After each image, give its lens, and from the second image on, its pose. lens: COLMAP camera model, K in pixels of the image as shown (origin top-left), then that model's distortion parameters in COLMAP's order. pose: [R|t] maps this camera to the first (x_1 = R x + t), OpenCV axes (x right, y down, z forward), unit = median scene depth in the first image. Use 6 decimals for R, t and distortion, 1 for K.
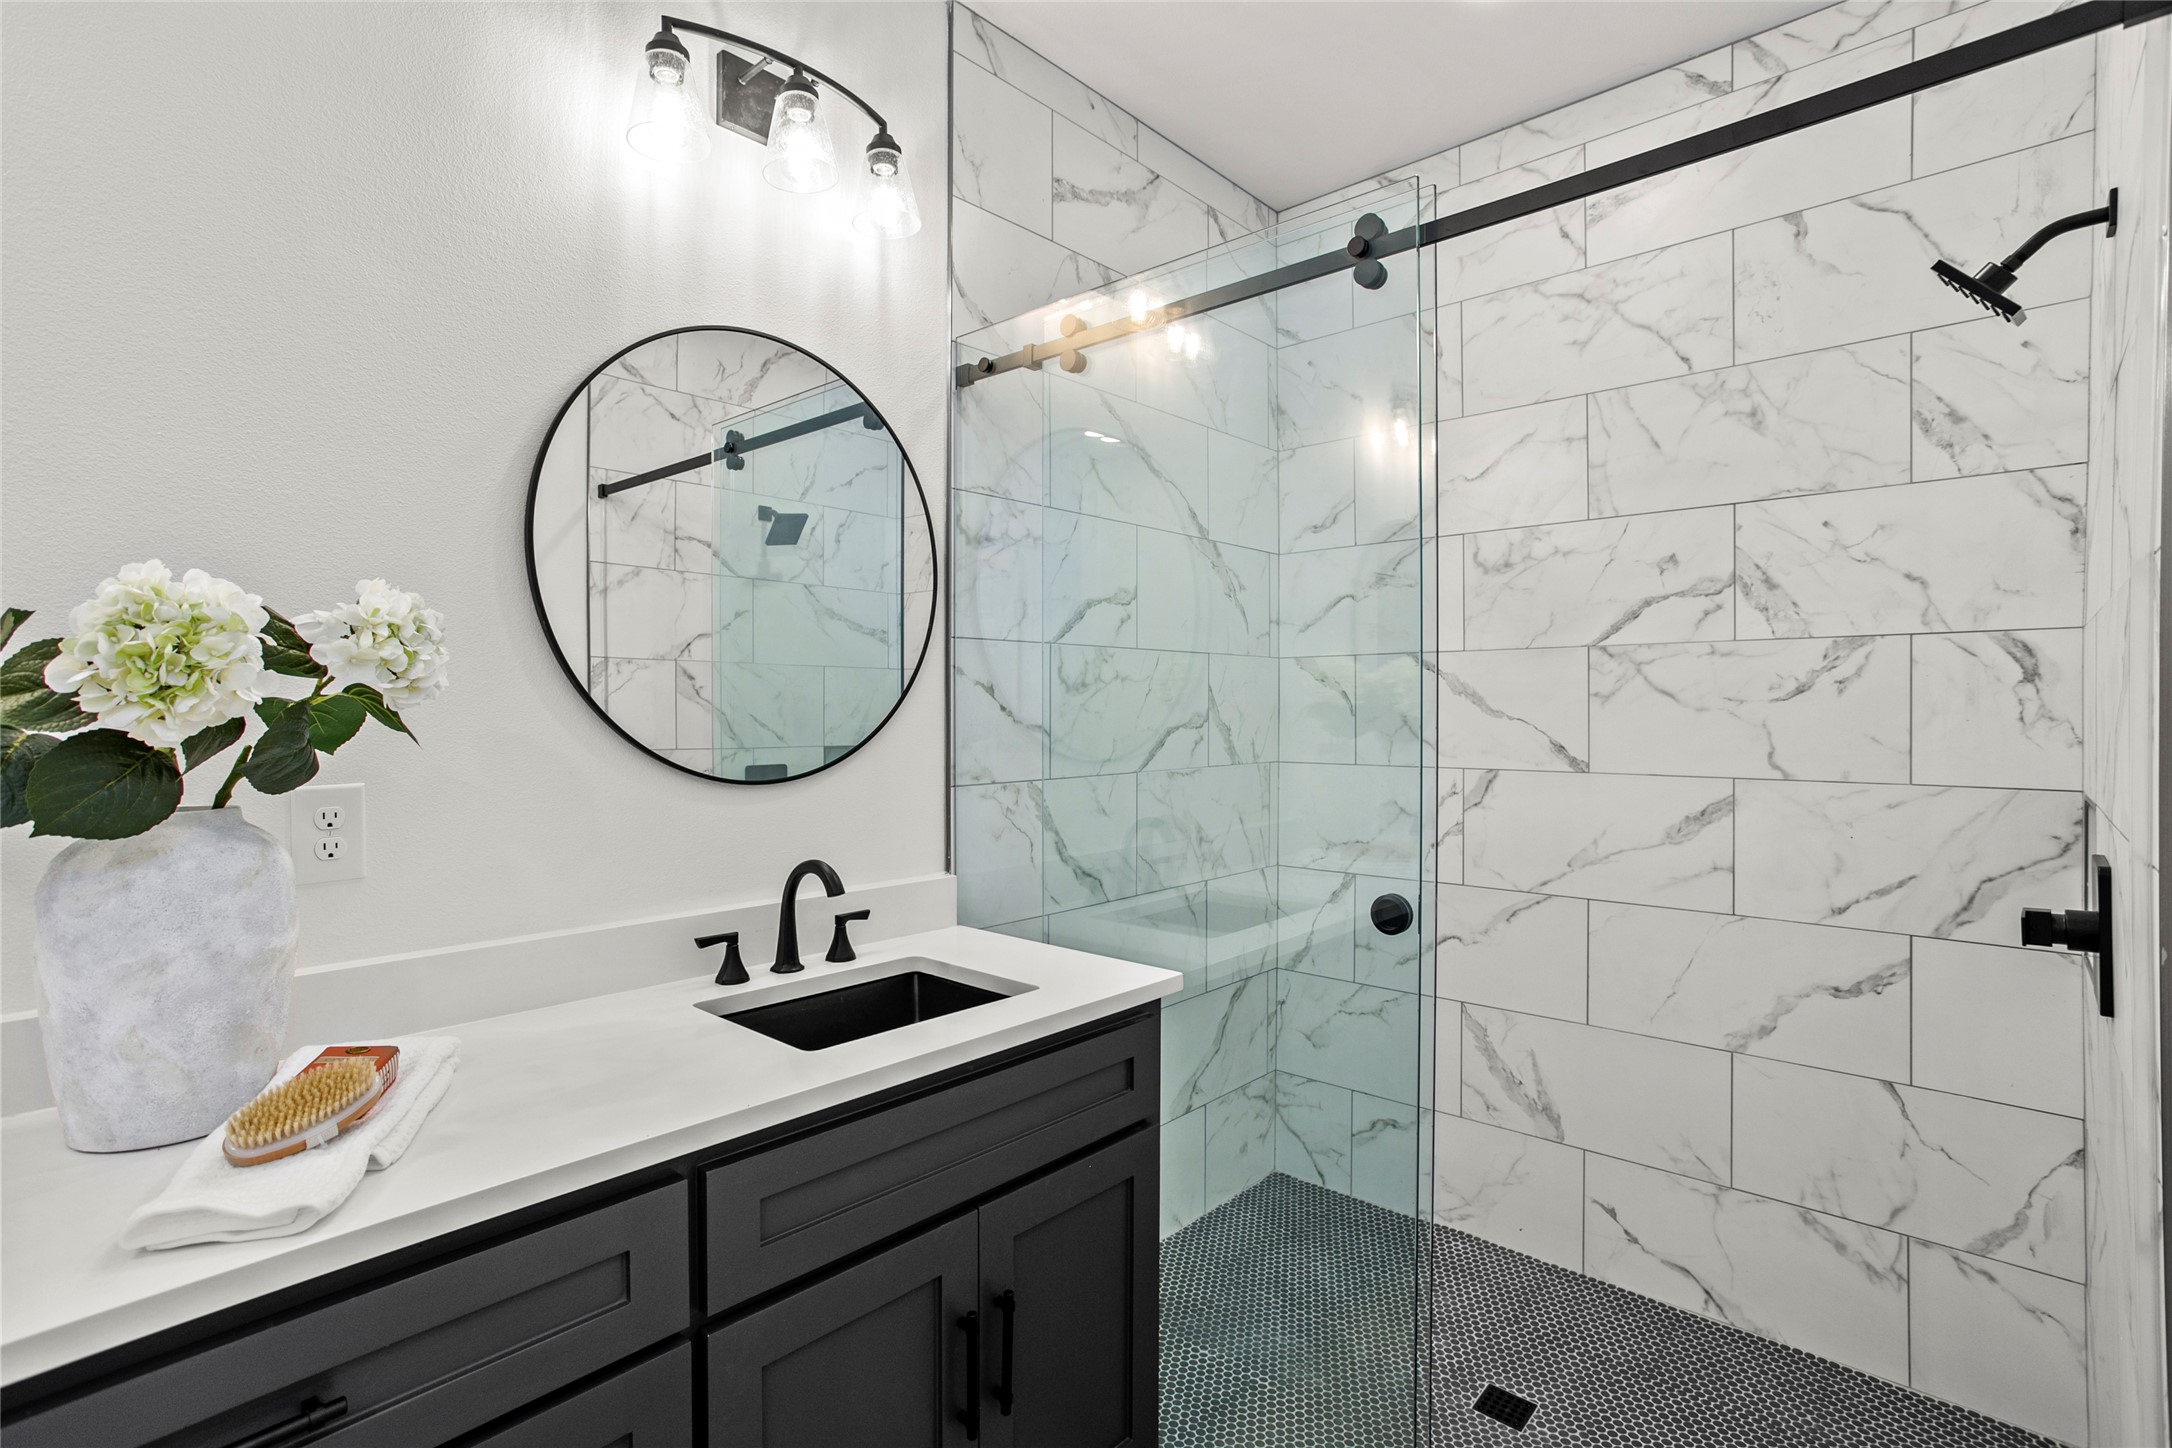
lens RADIAL K [[1044.1, 0, 1047.9], [0, 1044.1, 706.1], [0, 0, 1]] dist [-0.030025, 0.016383]
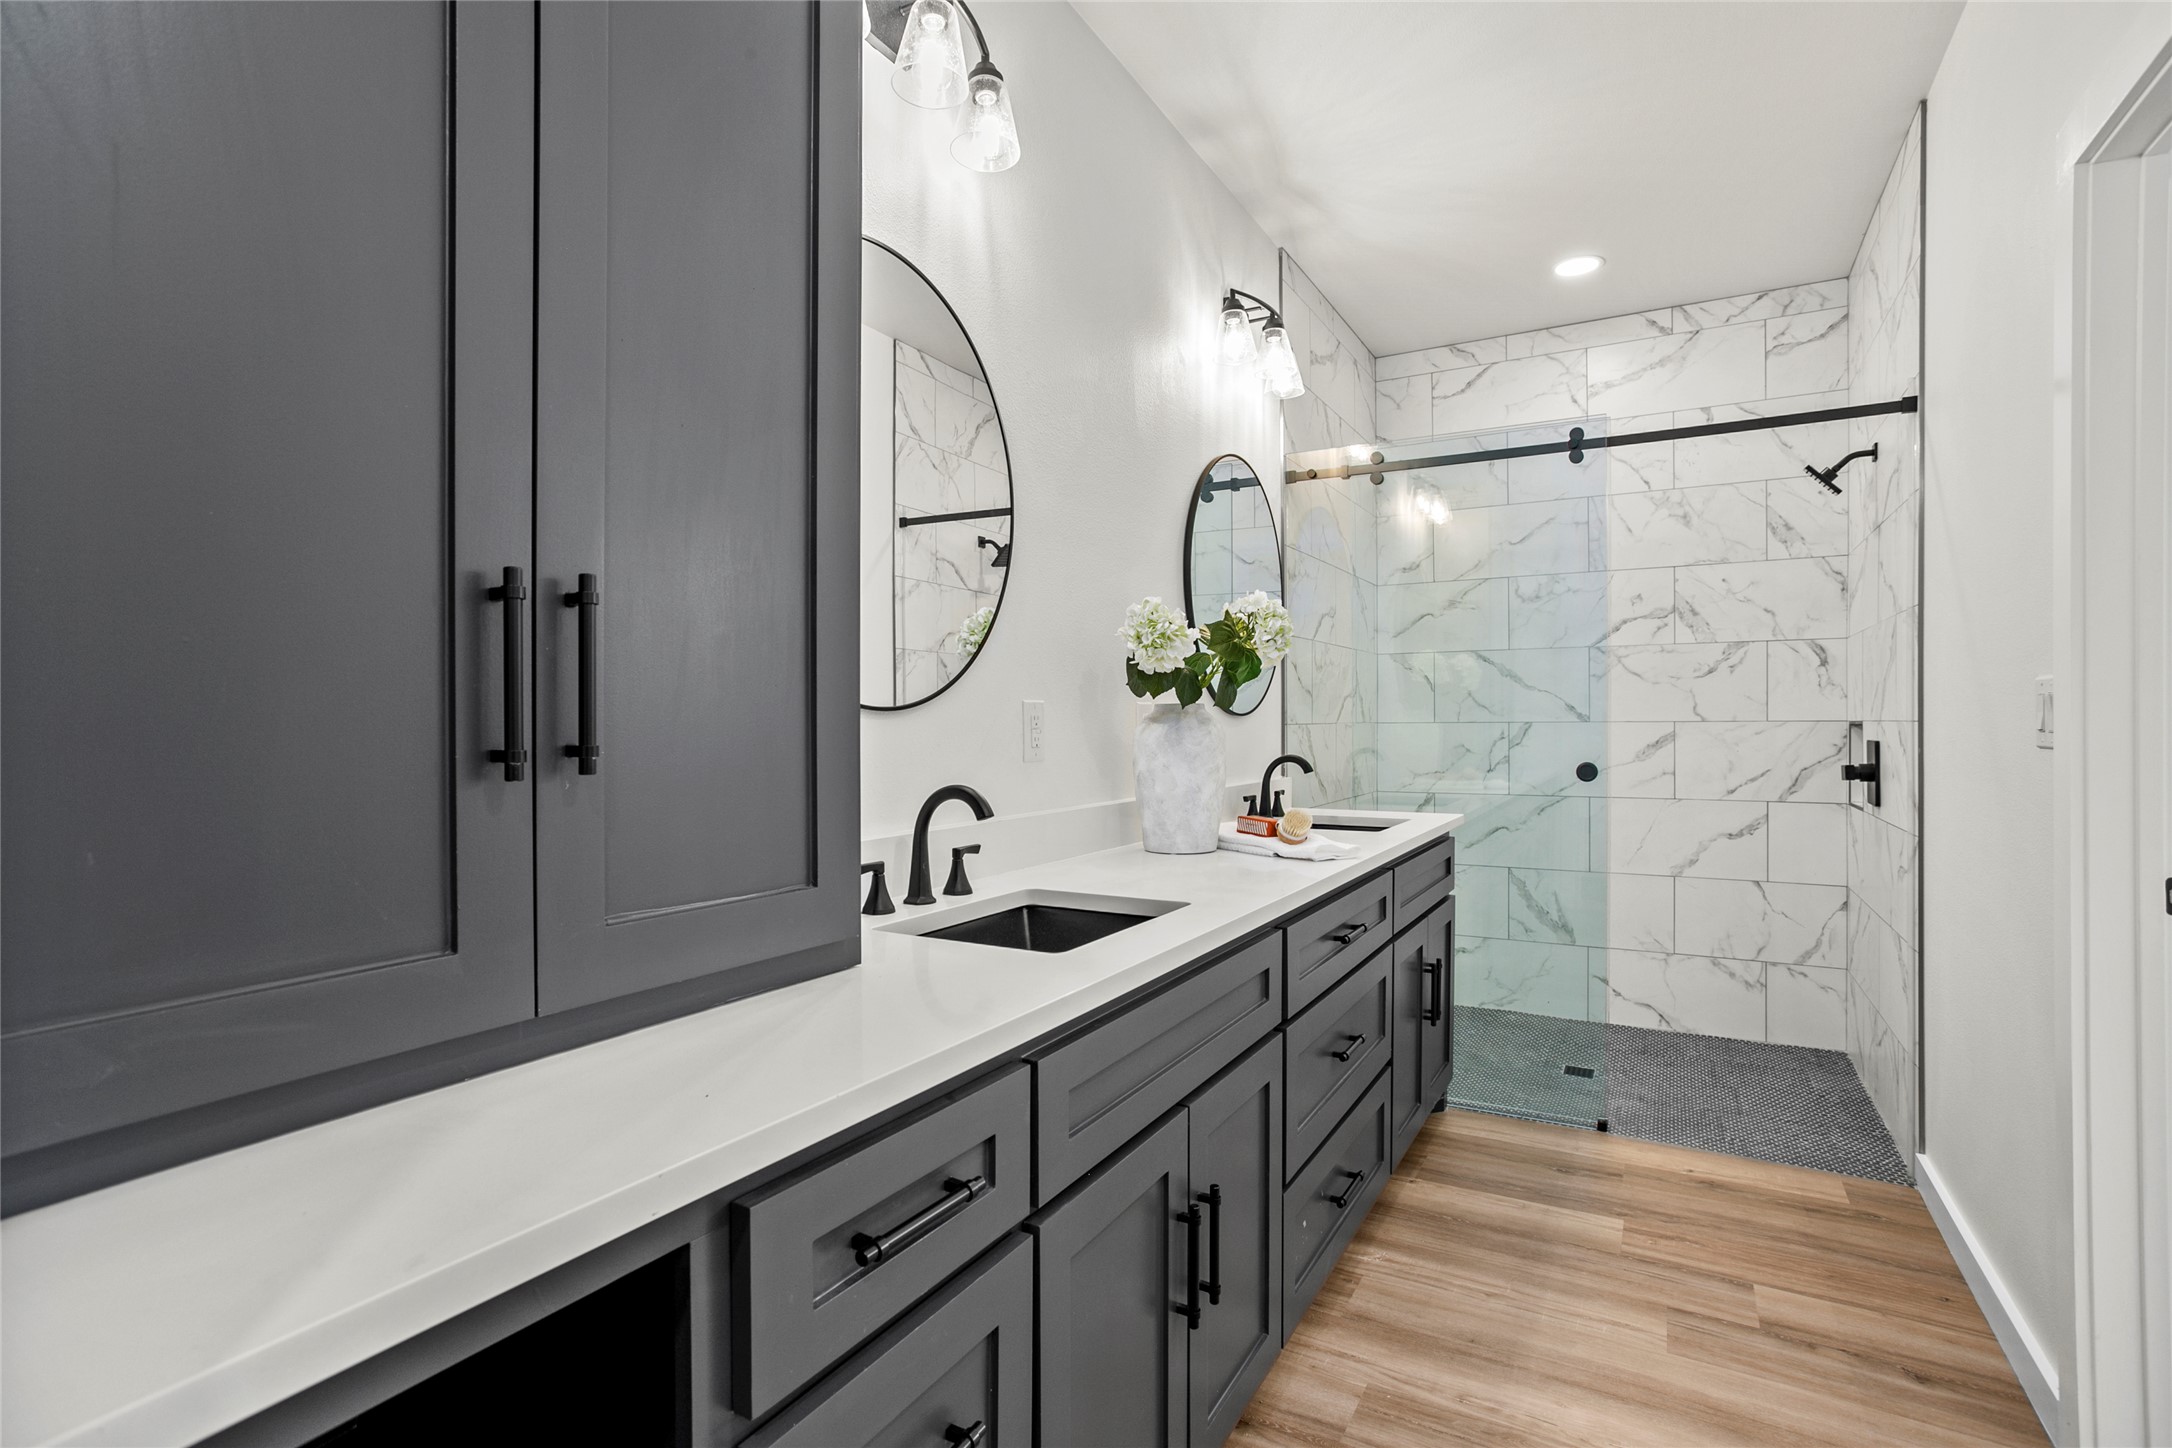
lens RADIAL K [[1044.1, 0, 1075.9], [0, 1044.1, 716.6], [0, 0, 1]] dist [-0.030025, 0.016383]
pose [[0.975254, -0.001730, 0.221080, -0.735791], [0.002036, 0.999997, -0.001155, 0.061764], [-0.221077, 0.001576, 0.975255, -0.508565]]
